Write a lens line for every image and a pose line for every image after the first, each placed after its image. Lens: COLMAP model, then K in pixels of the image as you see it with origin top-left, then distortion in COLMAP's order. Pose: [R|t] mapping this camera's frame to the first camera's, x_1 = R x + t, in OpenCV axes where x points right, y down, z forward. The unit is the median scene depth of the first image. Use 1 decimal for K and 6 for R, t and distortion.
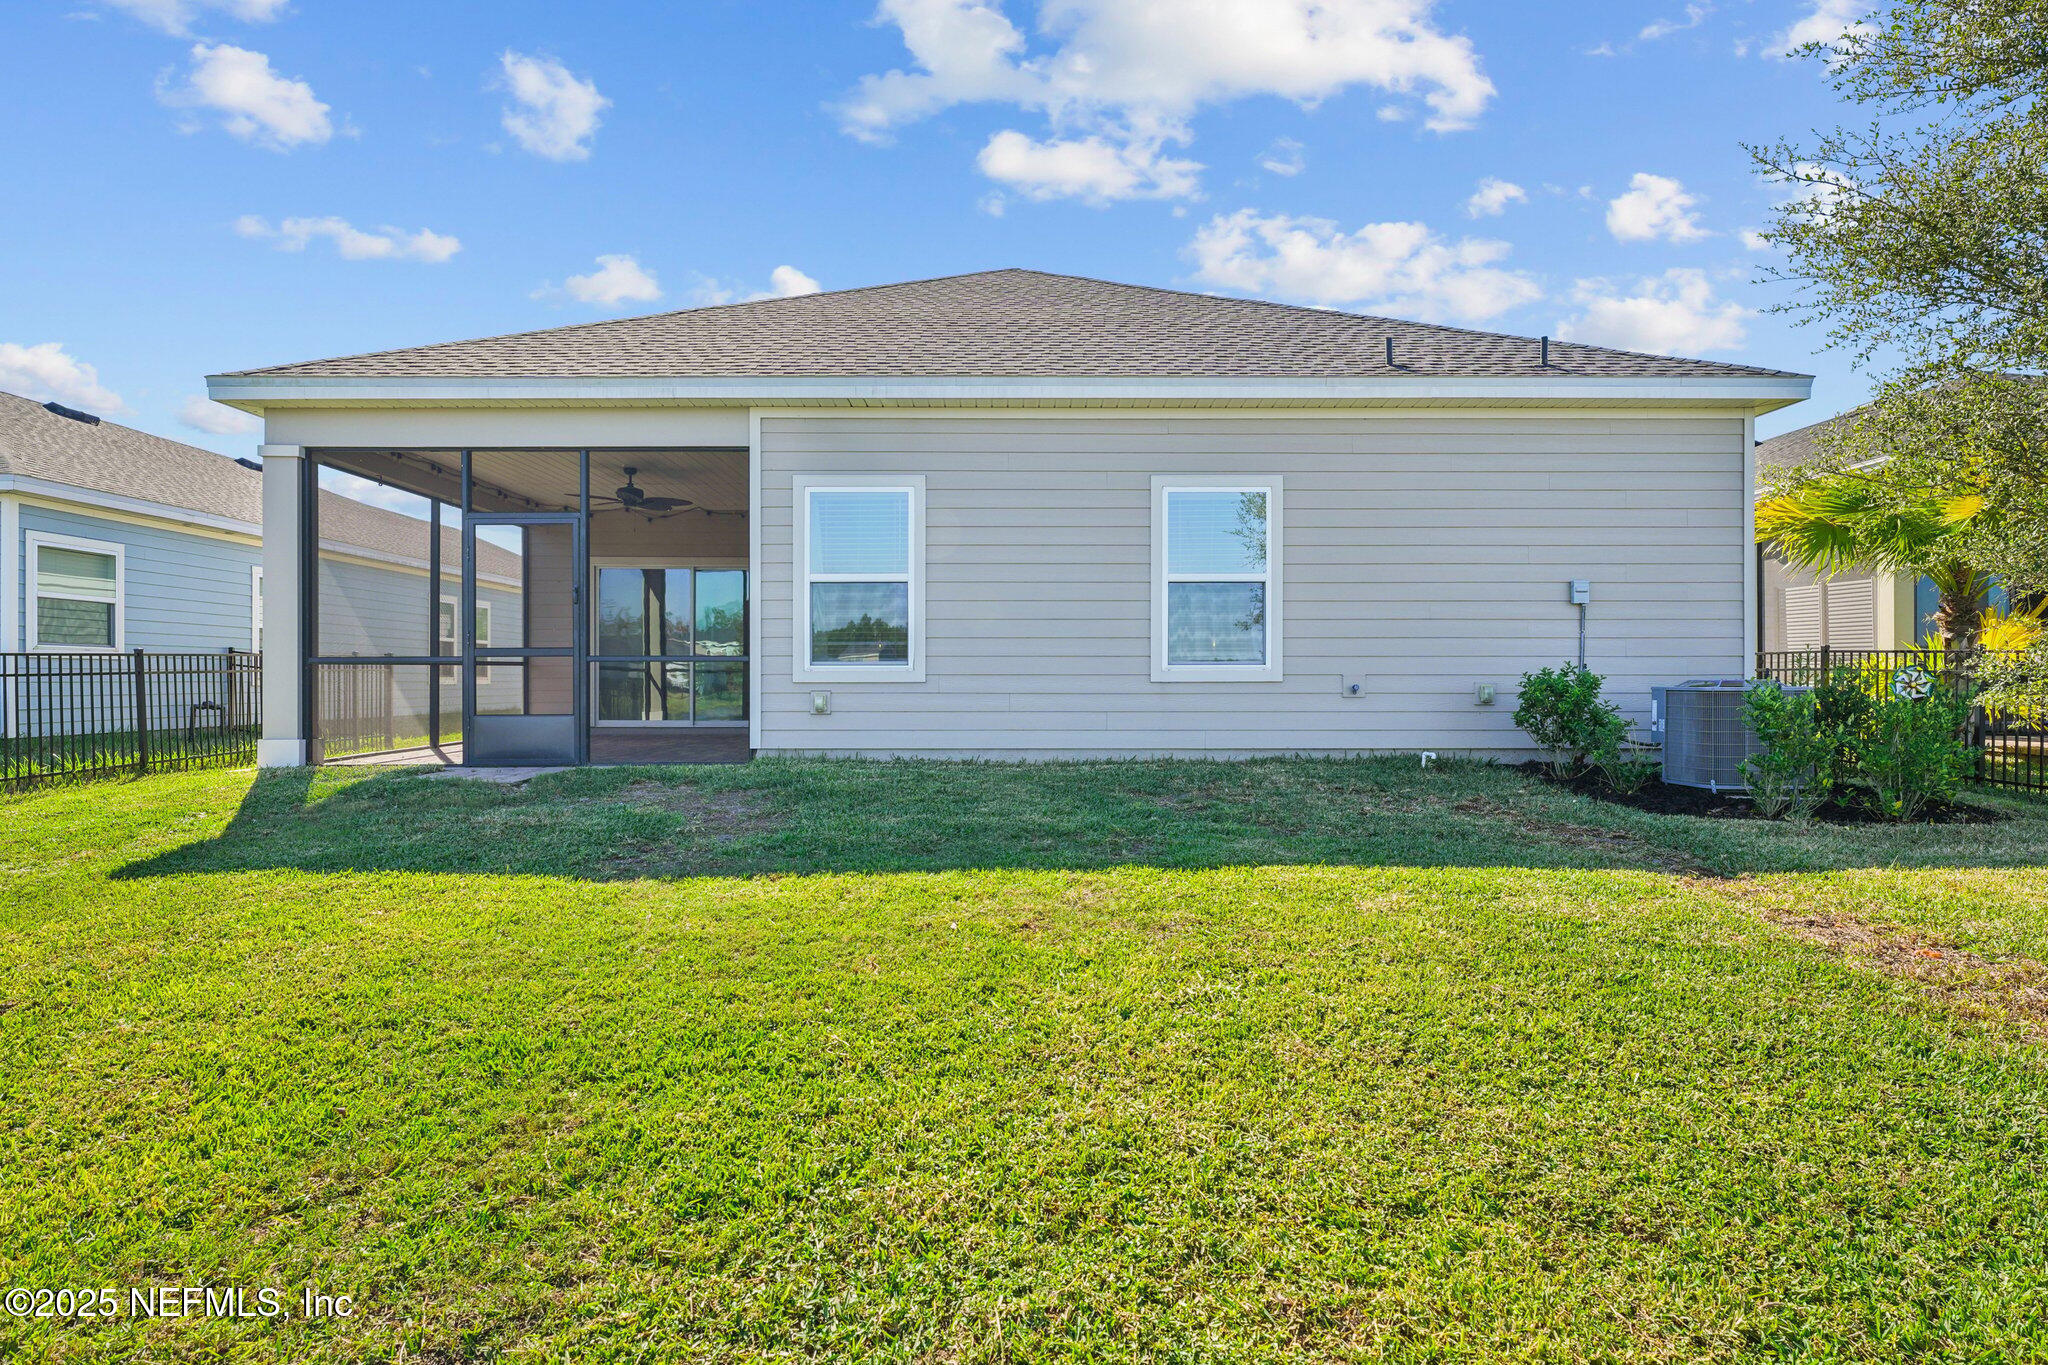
lens RADIAL K [[1134.8, 0, 1024.0], [0, 1134.8, 682.5], [0, 0, 1]] dist [0.004020, 0.000531]
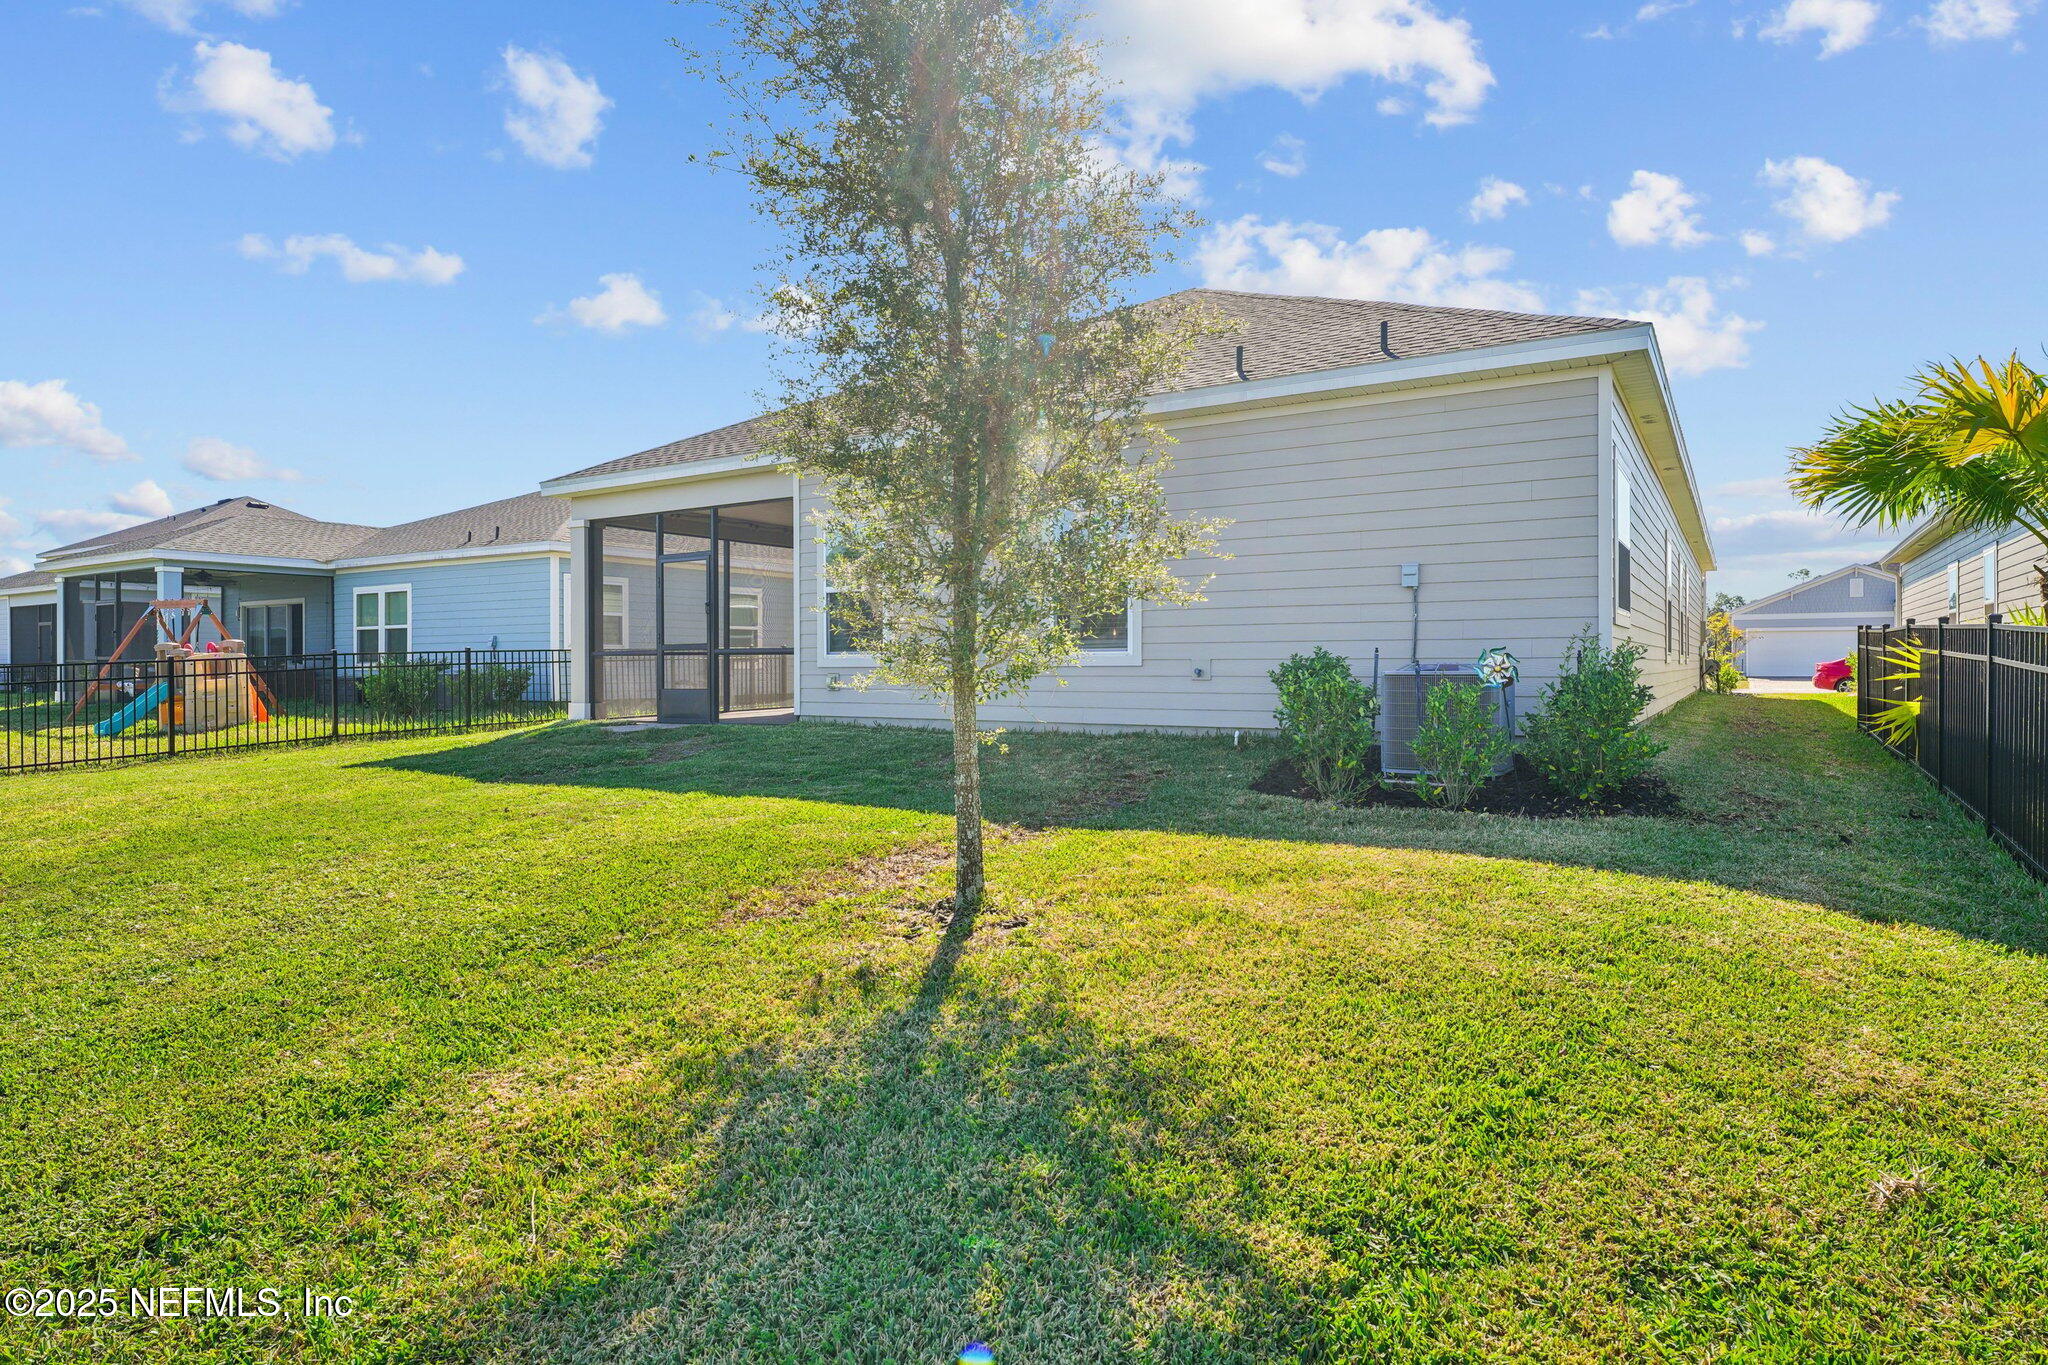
lens RADIAL K [[1134.8, 0, 1024.0], [0, 1134.8, 682.5], [0, 0, 1]] dist [0.004020, 0.000531]
pose [[0.843486, 0.006321, -0.537114, 0.729043], [0.002363, 0.999877, 0.015478, -0.001952], [0.537146, -0.014325, 0.843368, -0.017821]]
